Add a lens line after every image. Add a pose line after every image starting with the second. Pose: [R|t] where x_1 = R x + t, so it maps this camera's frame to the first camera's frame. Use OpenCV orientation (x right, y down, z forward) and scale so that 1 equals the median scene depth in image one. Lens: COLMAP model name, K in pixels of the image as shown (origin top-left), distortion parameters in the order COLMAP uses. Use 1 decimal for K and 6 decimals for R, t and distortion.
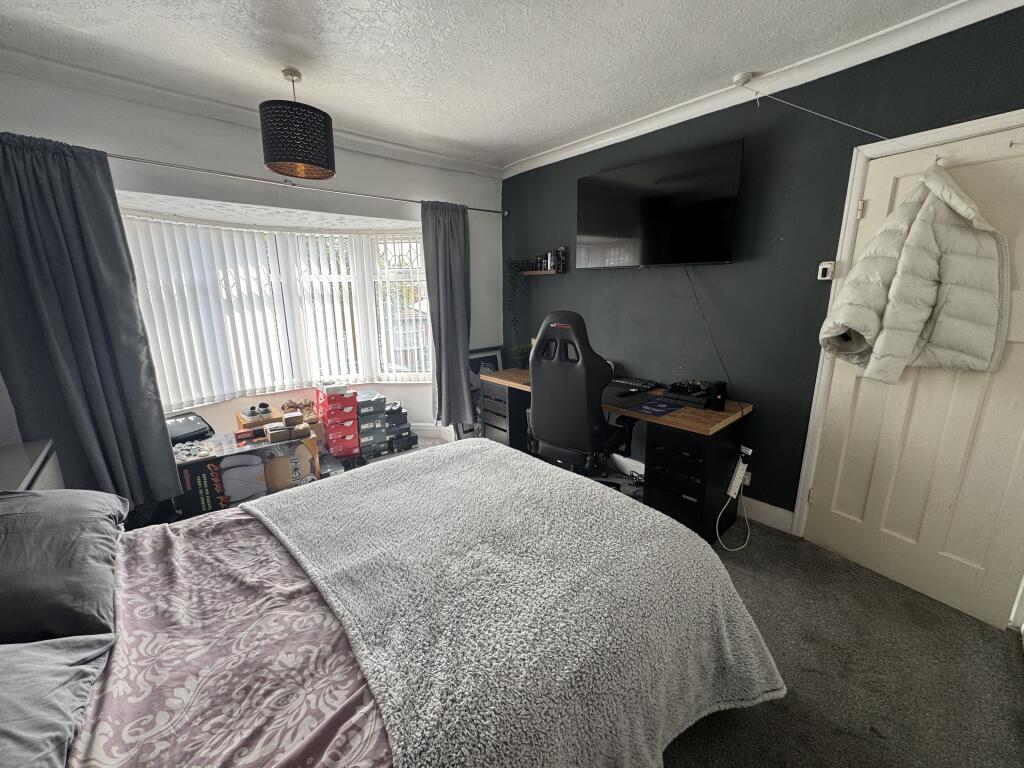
lens RADIAL K [[408.7, 0, 509.3], [0, 408.7, 385.4], [0, 0, 1]] dist [-0.002124, 0.000104]
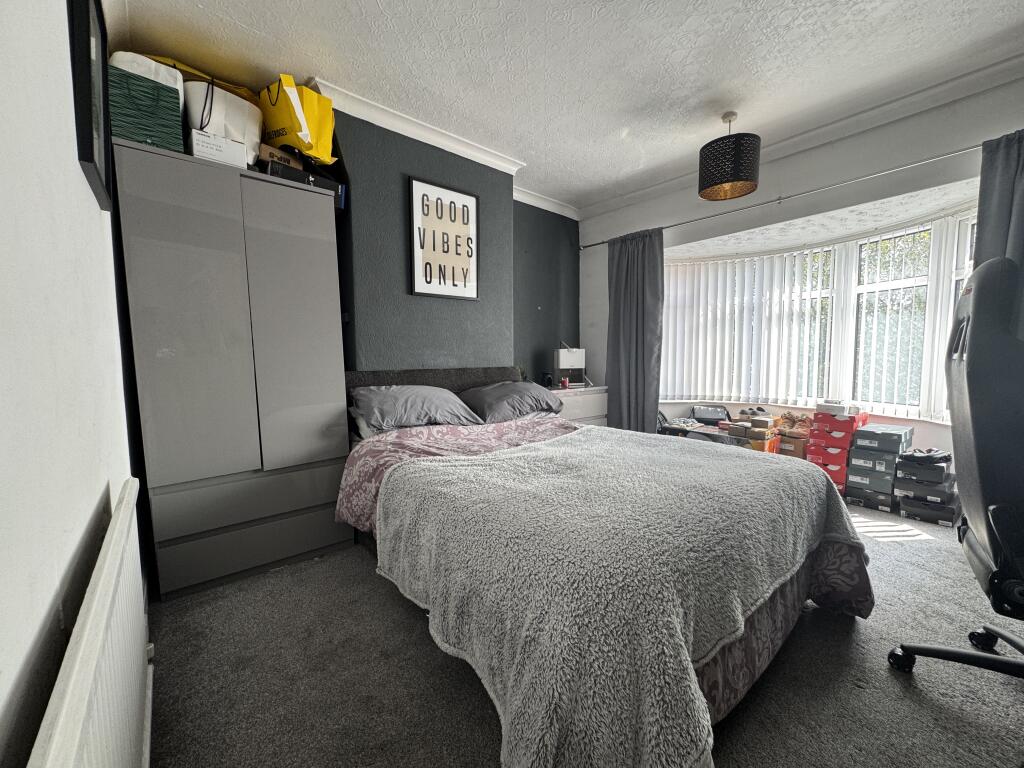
lens RADIAL K [[408.7, 0, 509.6], [0, 408.7, 385.6], [0, 0, 1]] dist [-0.002124, 0.000104]
pose [[-0.024742, 0.082193, -0.996309, 0.457516], [-0.216977, 0.972415, 0.085610, 0.035864], [0.975863, 0.218294, -0.006225, 0.322459]]
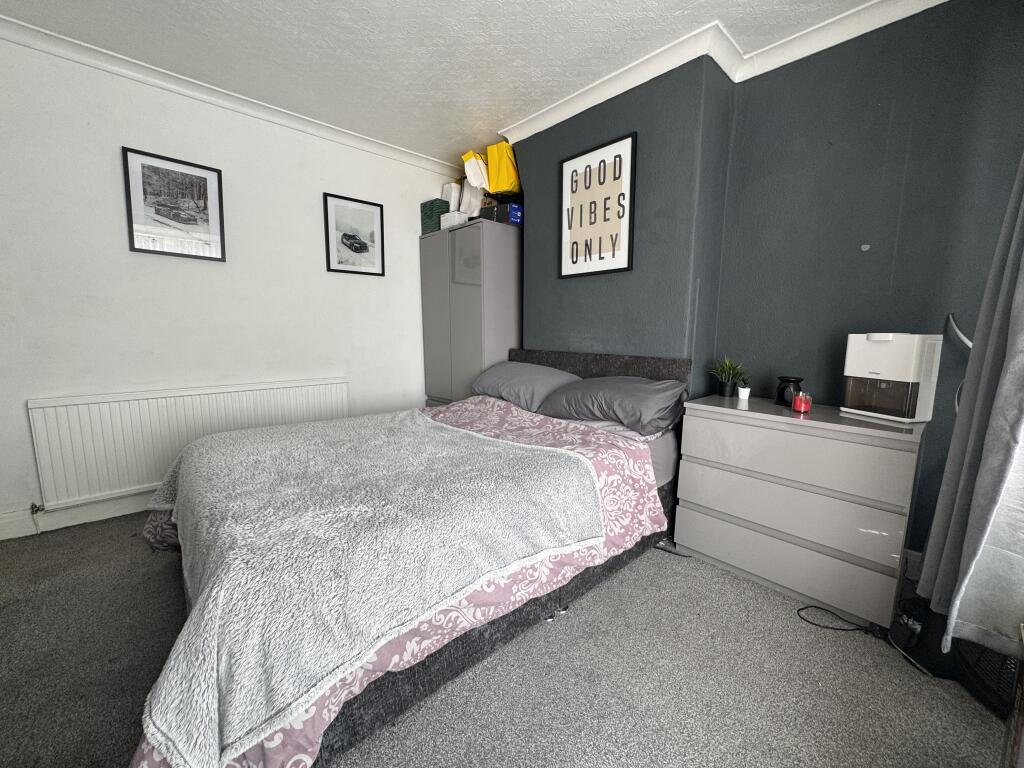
lens RADIAL K [[408.7, 0, 512.1], [0, 408.7, 385.1], [0, 0, 1]] dist [-0.002124, 0.000104]
pose [[-0.999653, -0.000021, -0.026327, -0.214944], [-0.009337, 0.935275, 0.353798, -0.113512], [0.024616, 0.353921, -0.934951, 0.923832]]
